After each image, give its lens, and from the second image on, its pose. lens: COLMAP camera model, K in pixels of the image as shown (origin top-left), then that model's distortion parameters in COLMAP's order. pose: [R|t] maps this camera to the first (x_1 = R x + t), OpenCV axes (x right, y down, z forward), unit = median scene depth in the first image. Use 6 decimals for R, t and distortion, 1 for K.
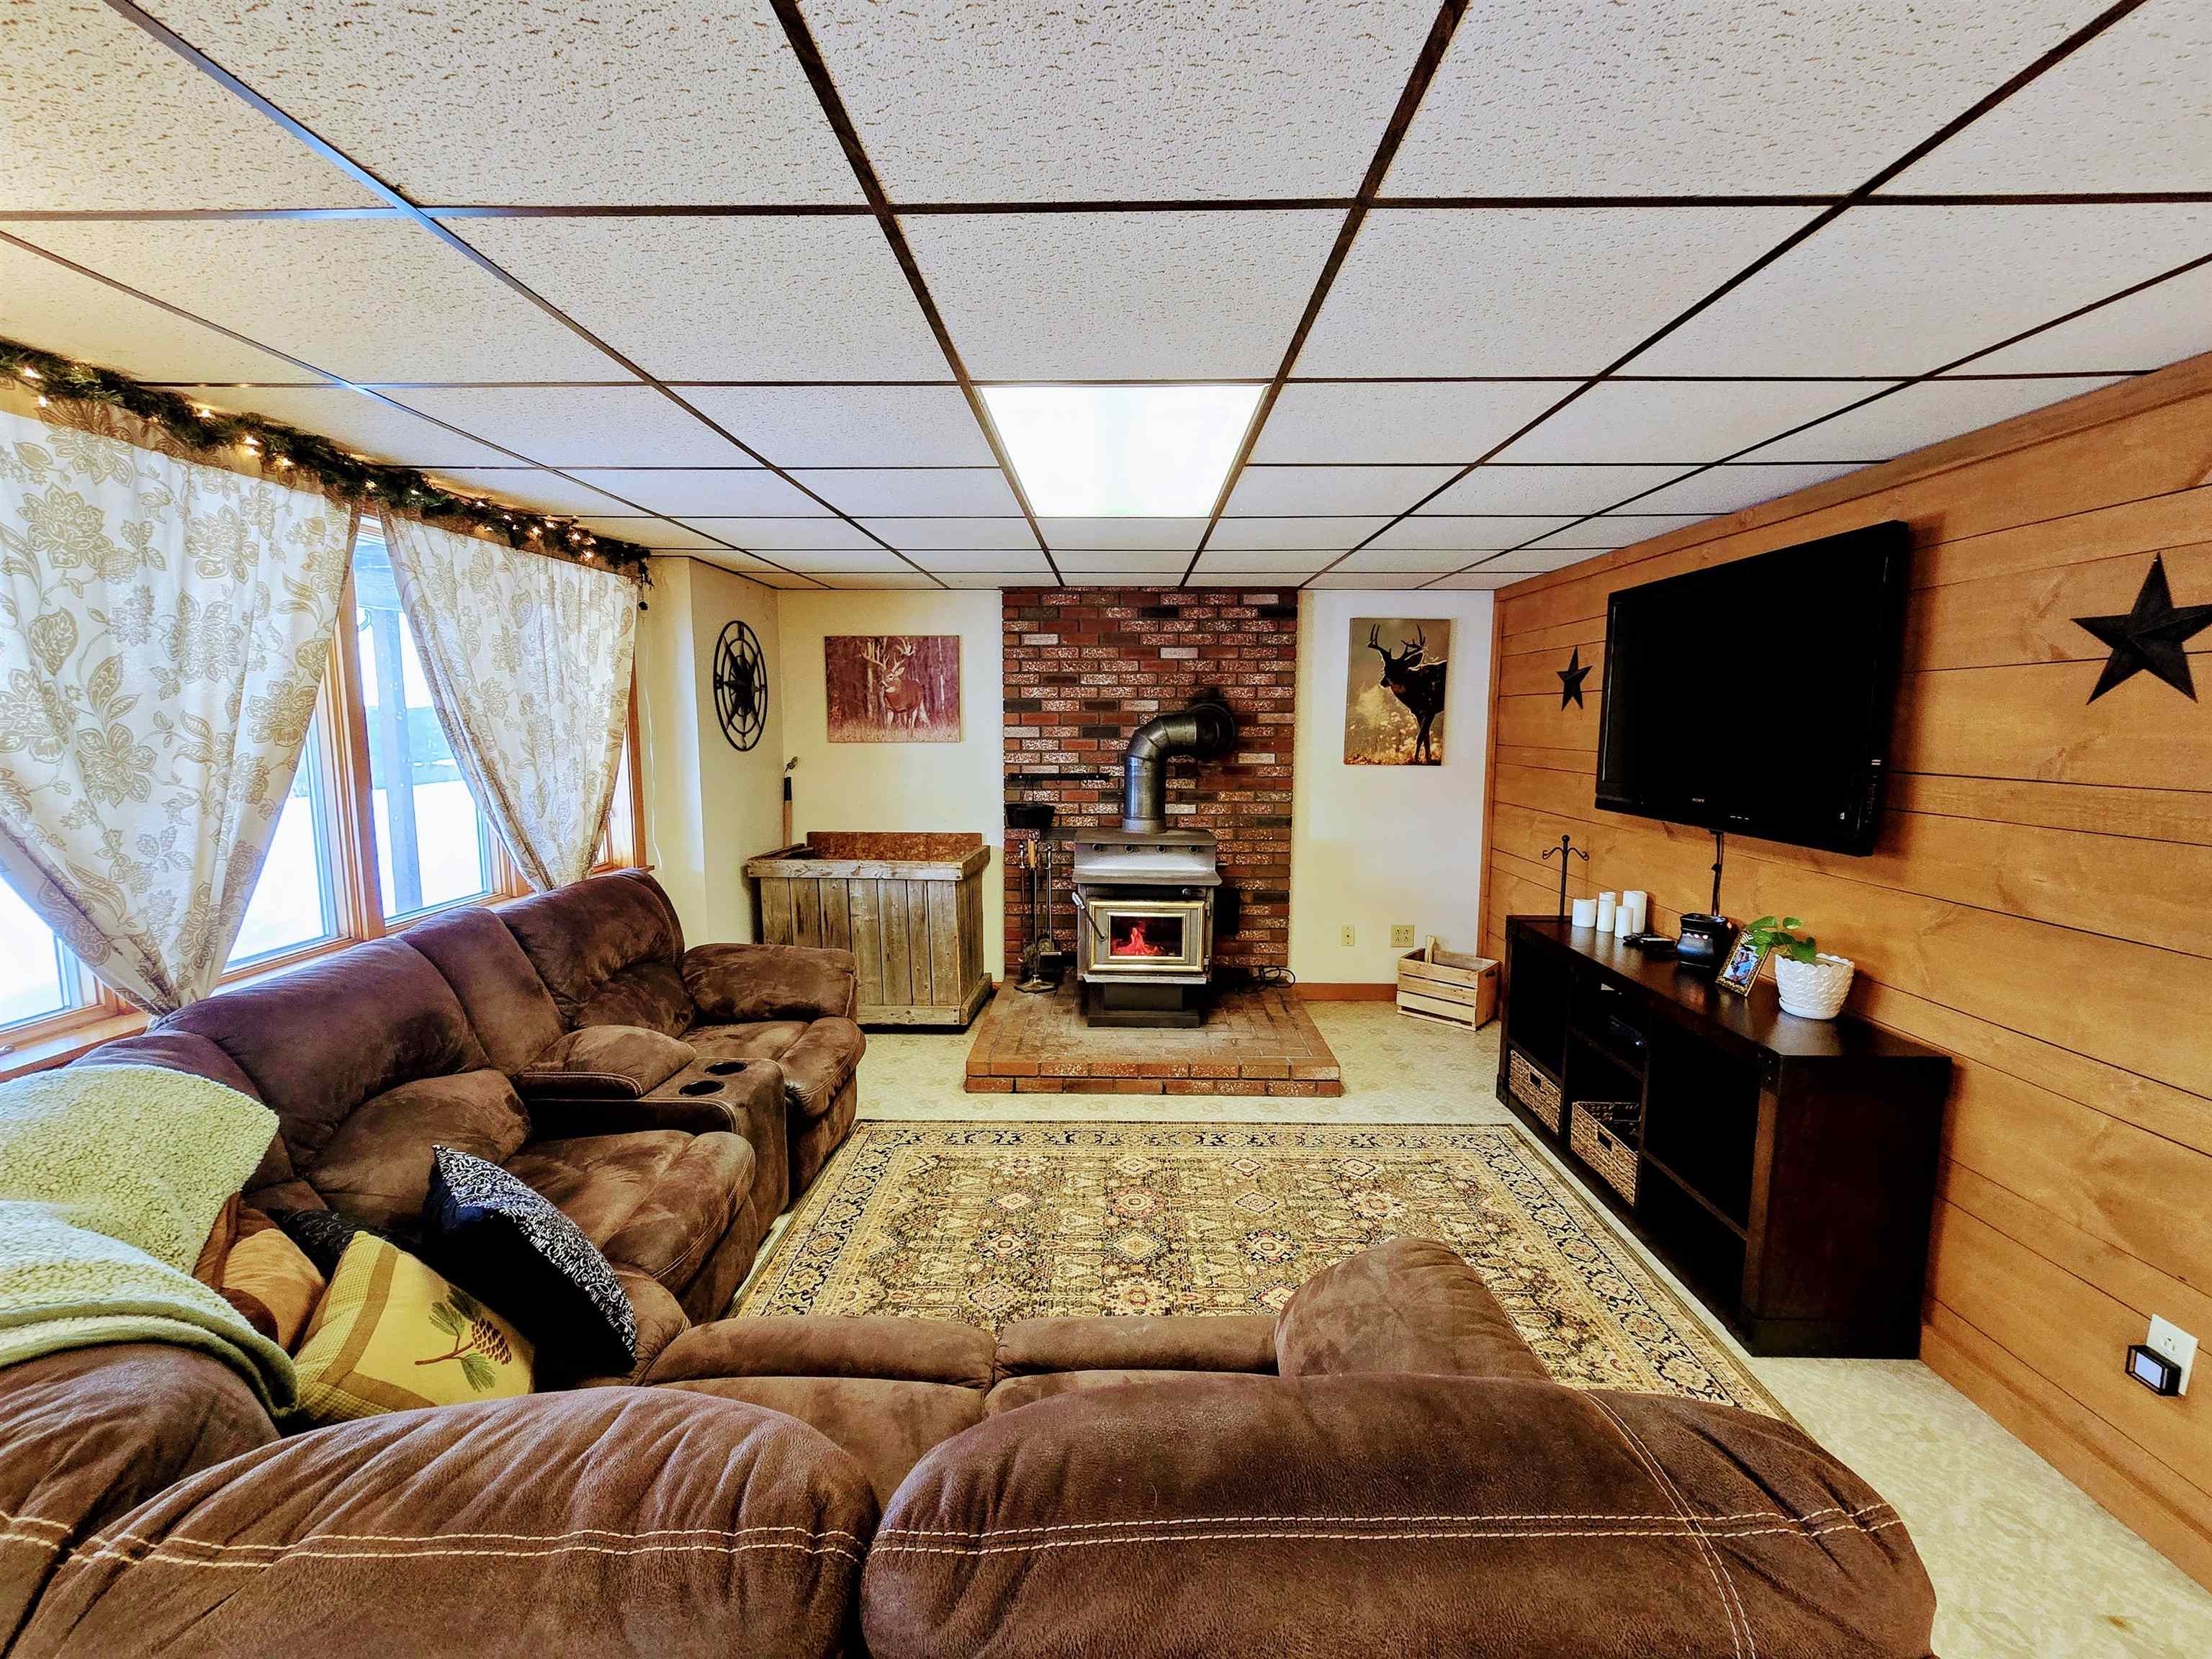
lens RADIAL K [[905.6, 0, 1108.3], [0, 905.6, 821.1], [0, 0, 1]] dist [-0.003485, 0.001591]
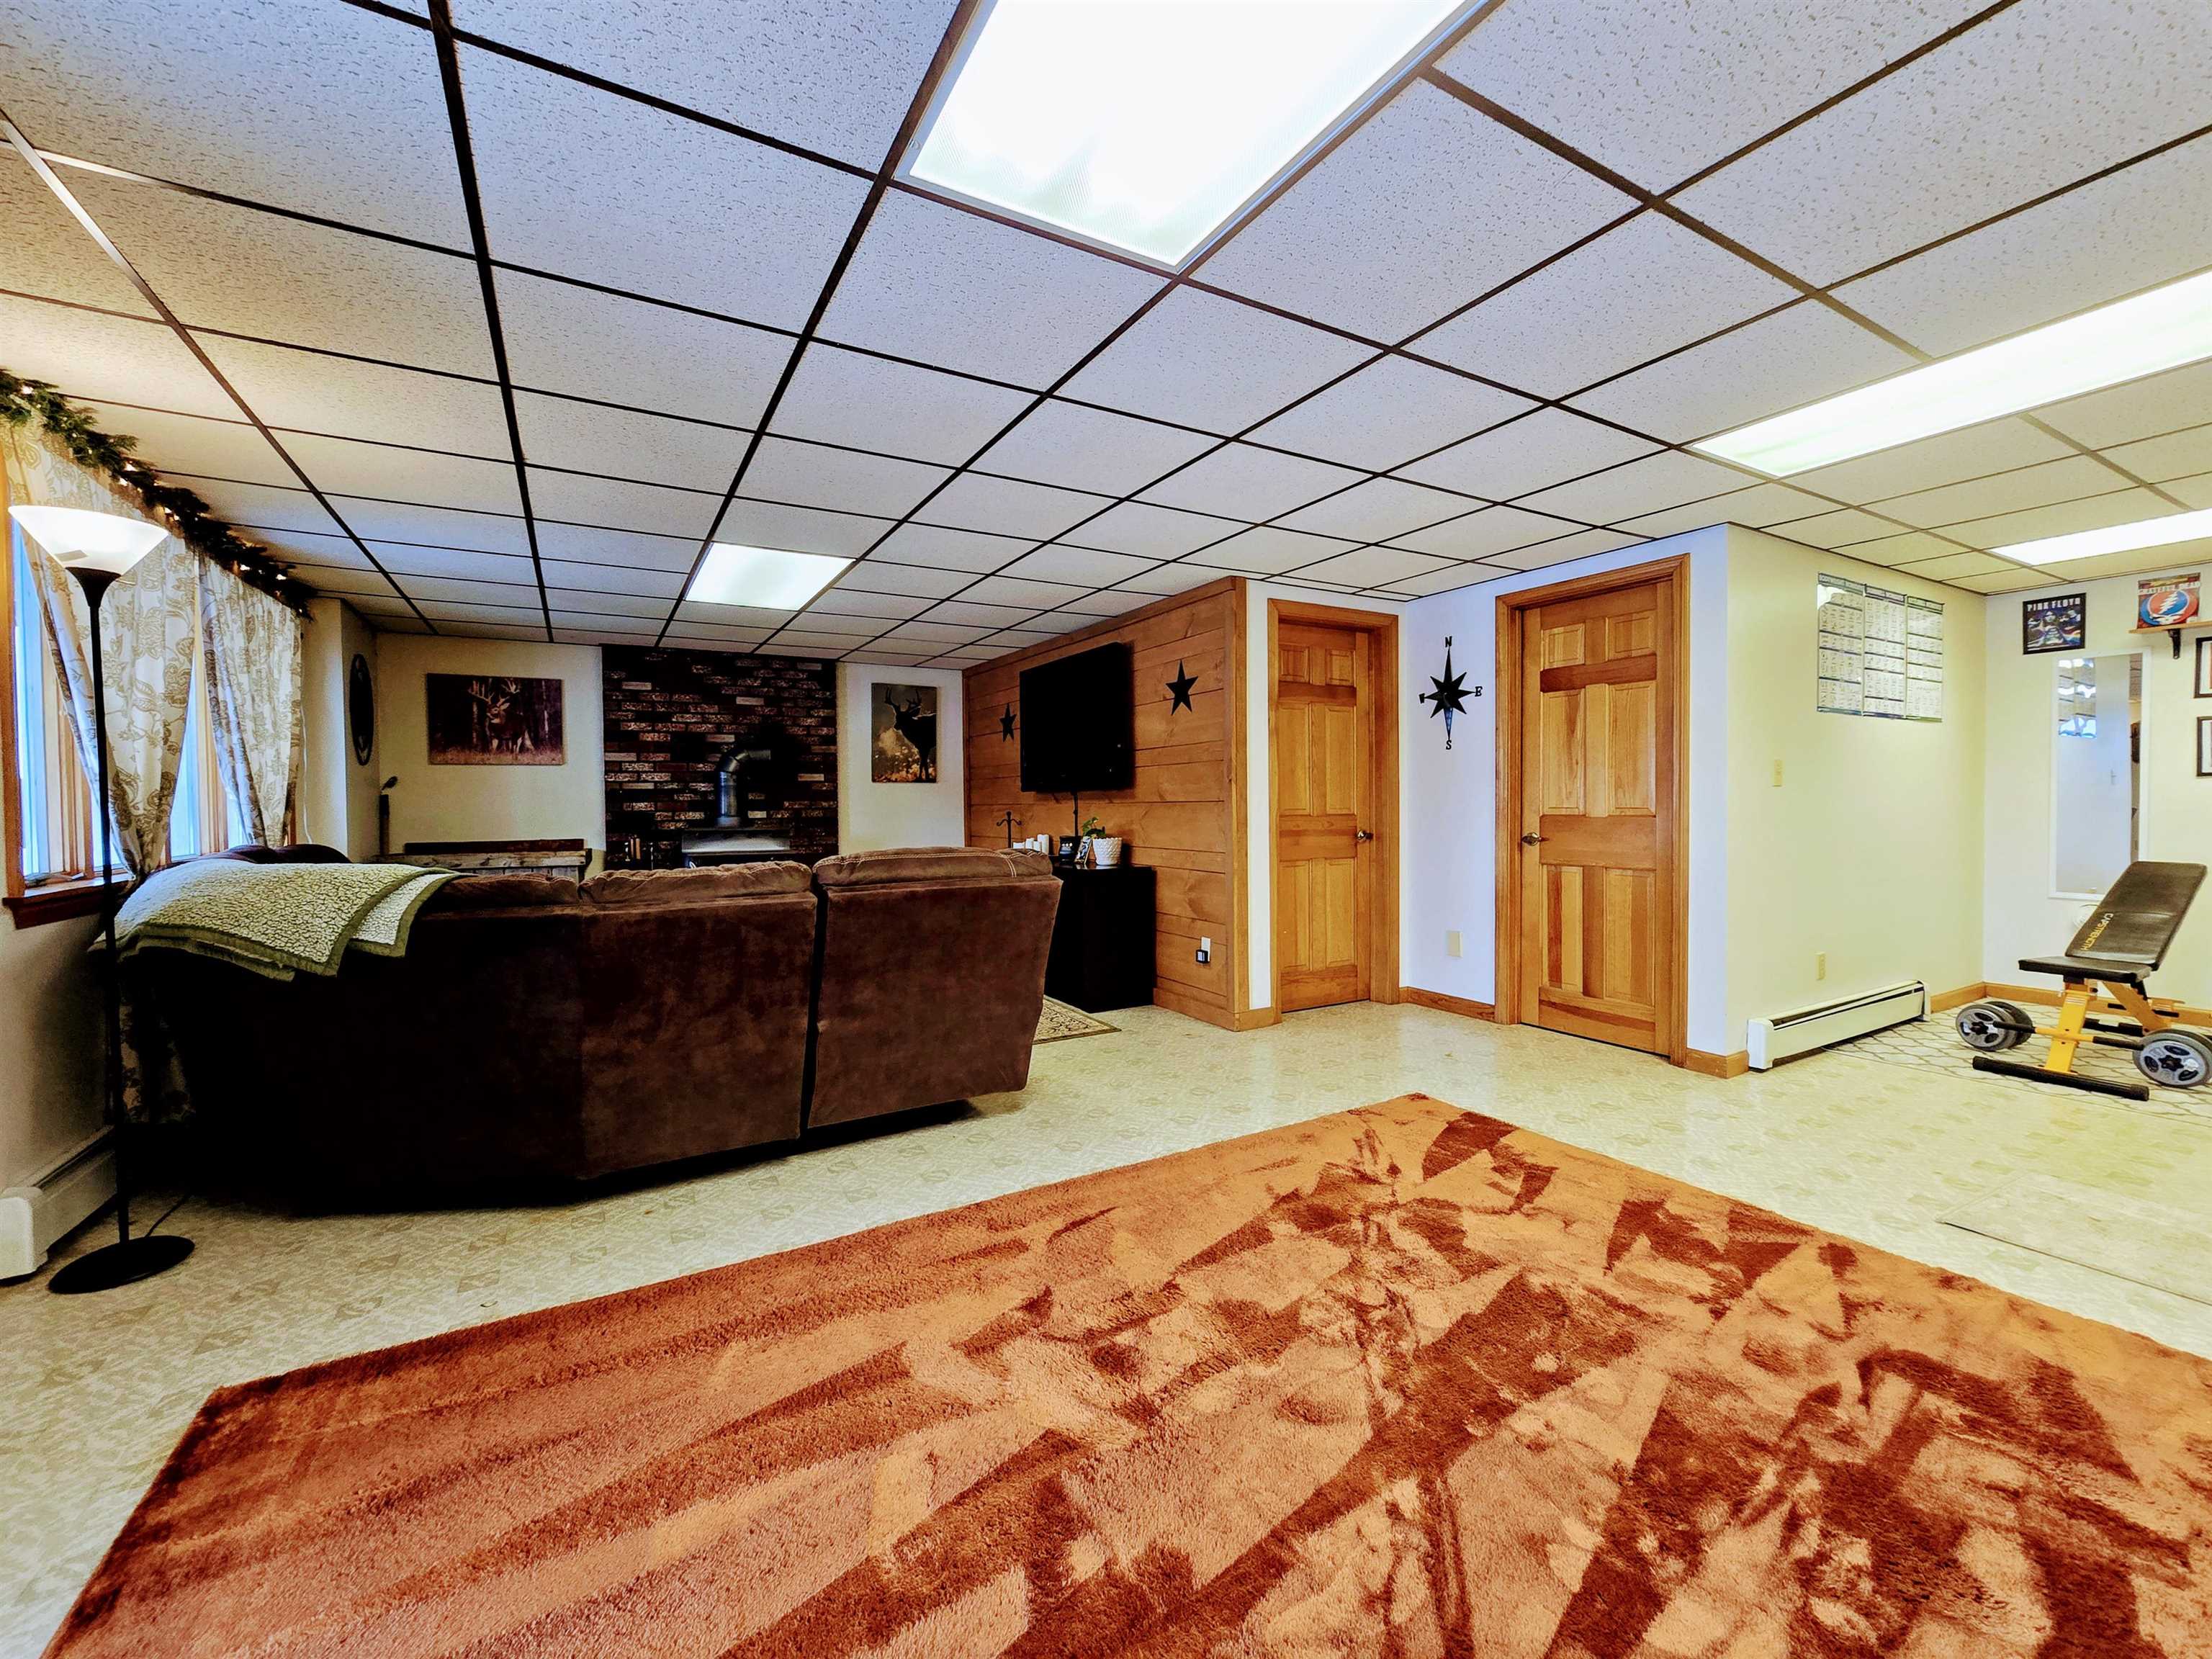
lens RADIAL K [[905.6, 0, 1106.9], [0, 905.6, 817.6], [0, 0, 1]] dist [-0.003485, 0.001591]
pose [[0.856569, -0.021700, 0.515576, -0.172399], [0.073549, 0.994049, -0.080354, 0.142962], [-0.510764, 0.106749, 0.853068, -0.438815]]
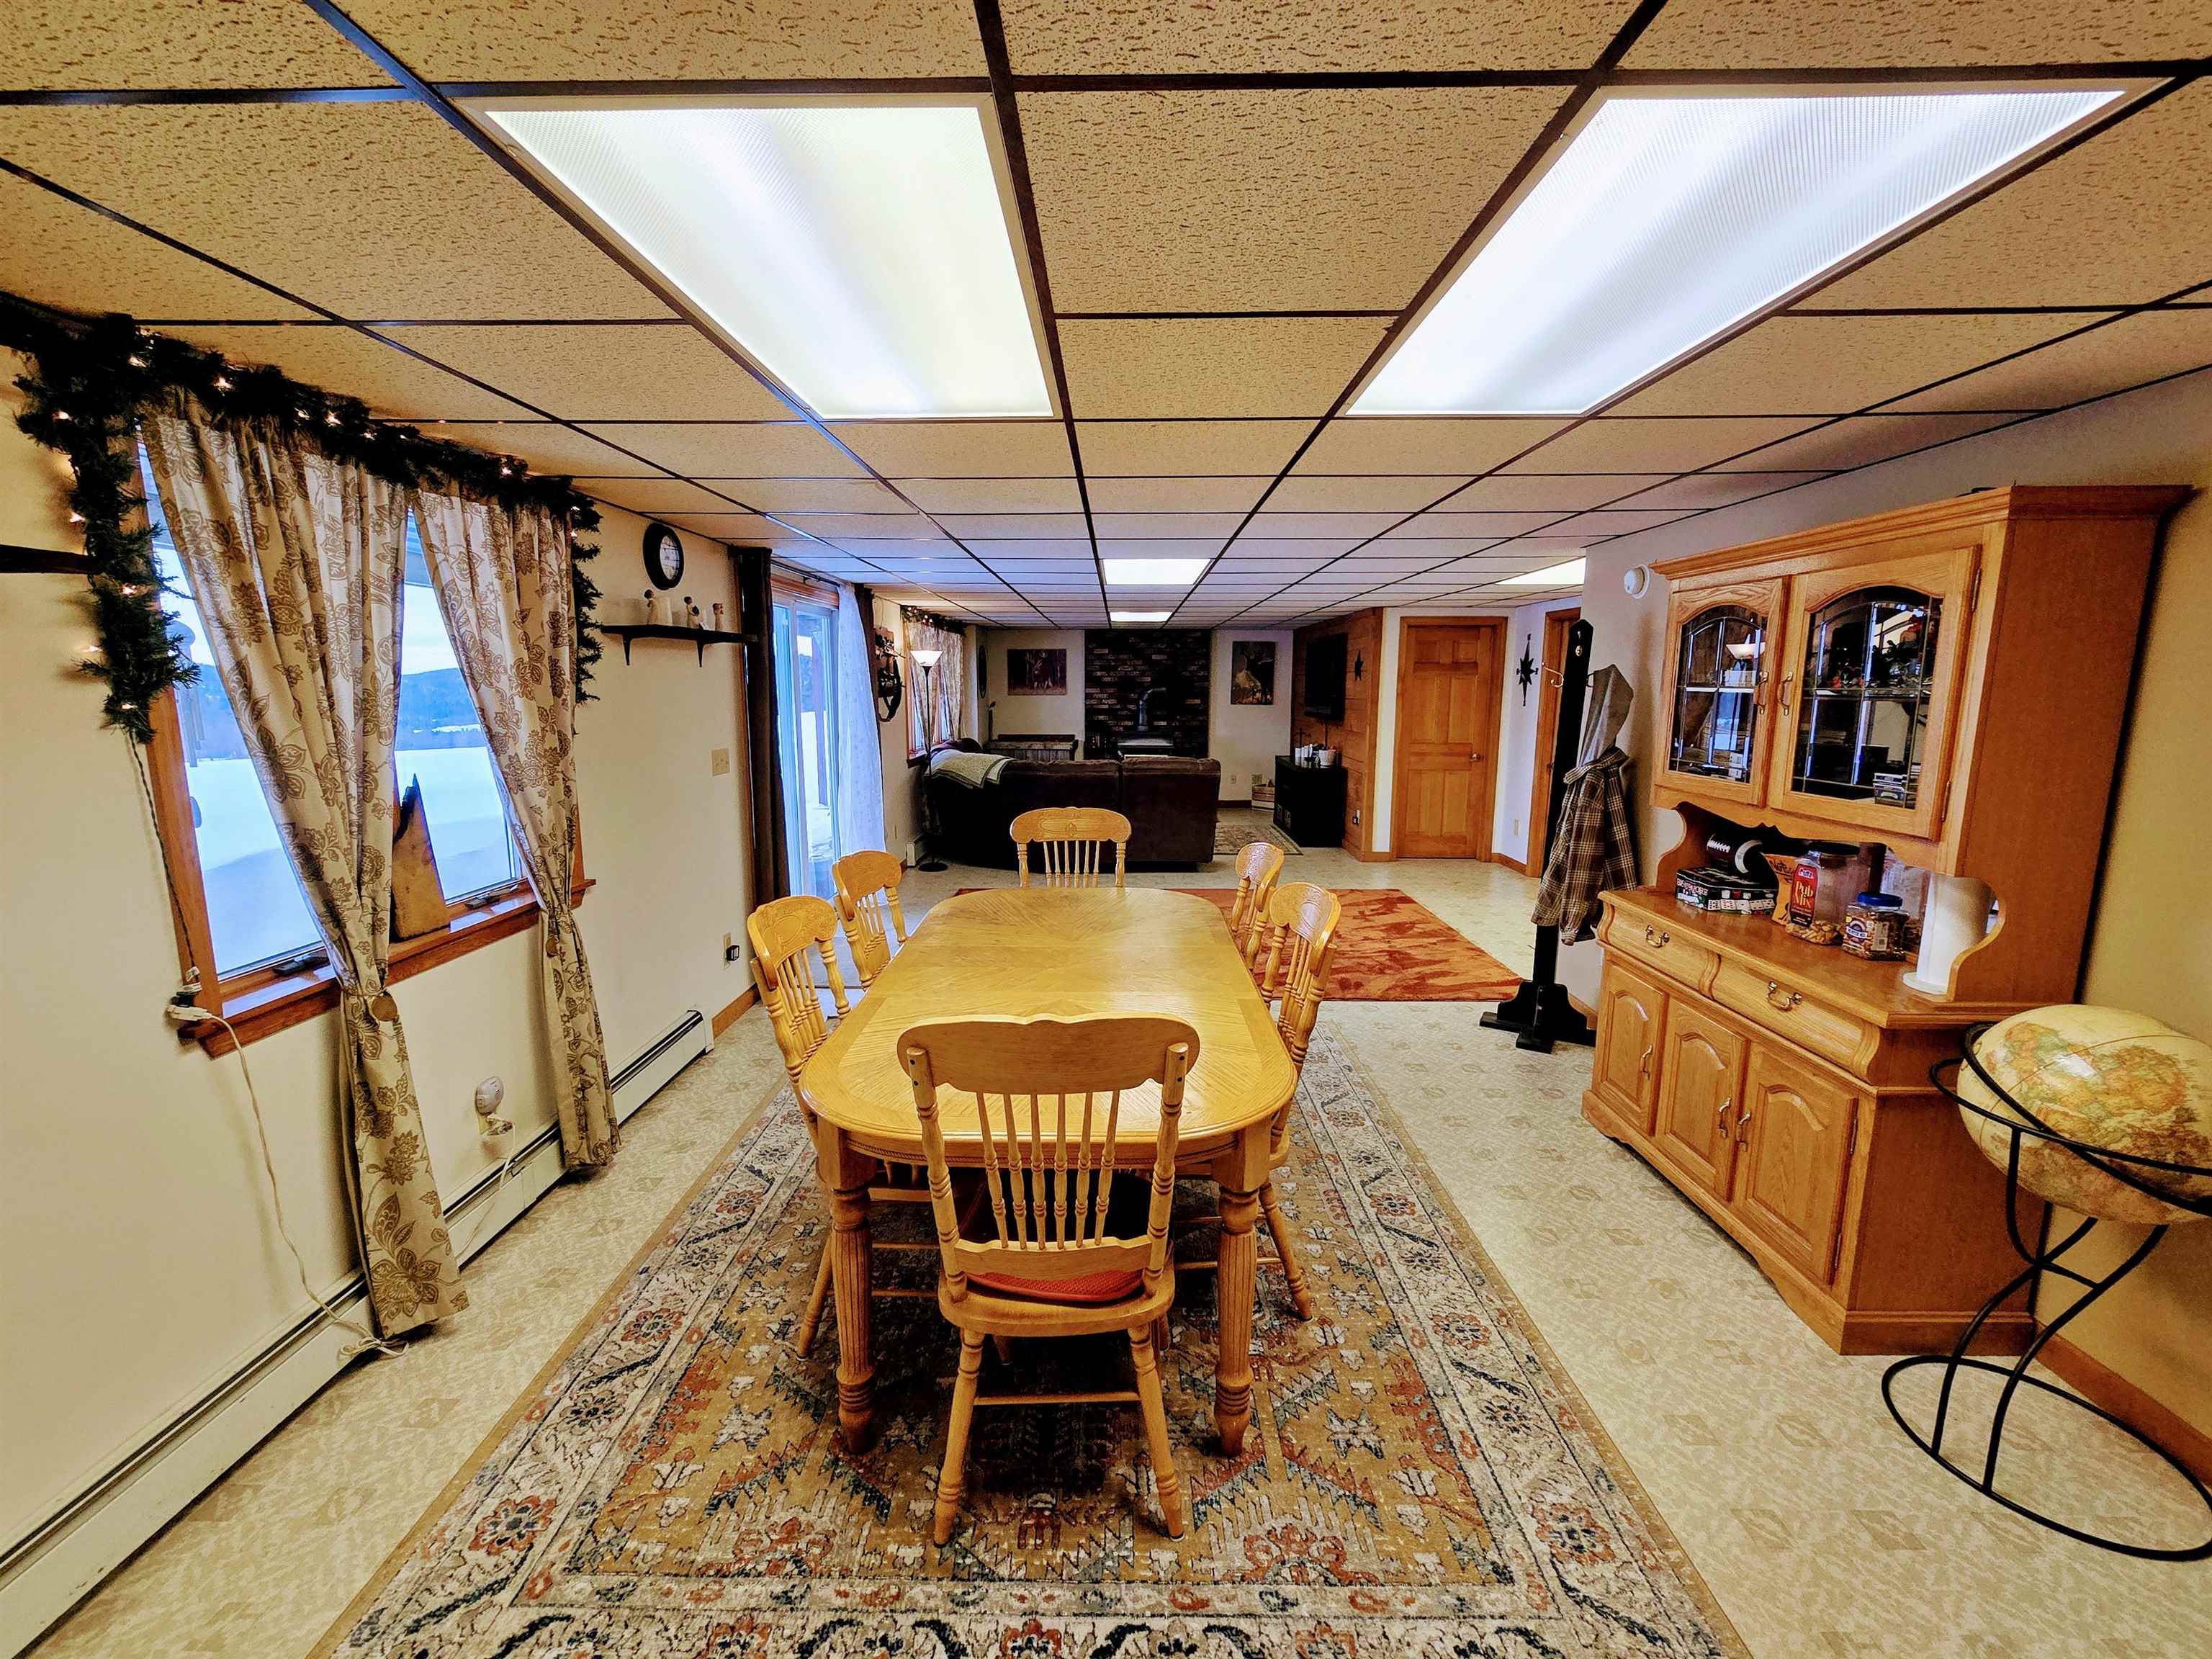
lens RADIAL K [[905.6, 0, 1114.8], [0, 905.6, 822.5], [0, 0, 1]] dist [-0.003485, 0.001591]
pose [[0.999972, -0.002939, 0.006831, -0.056781], [0.002676, 0.999267, 0.038175, 0.157360], [-0.006938, -0.038156, 0.999248, -1.387665]]
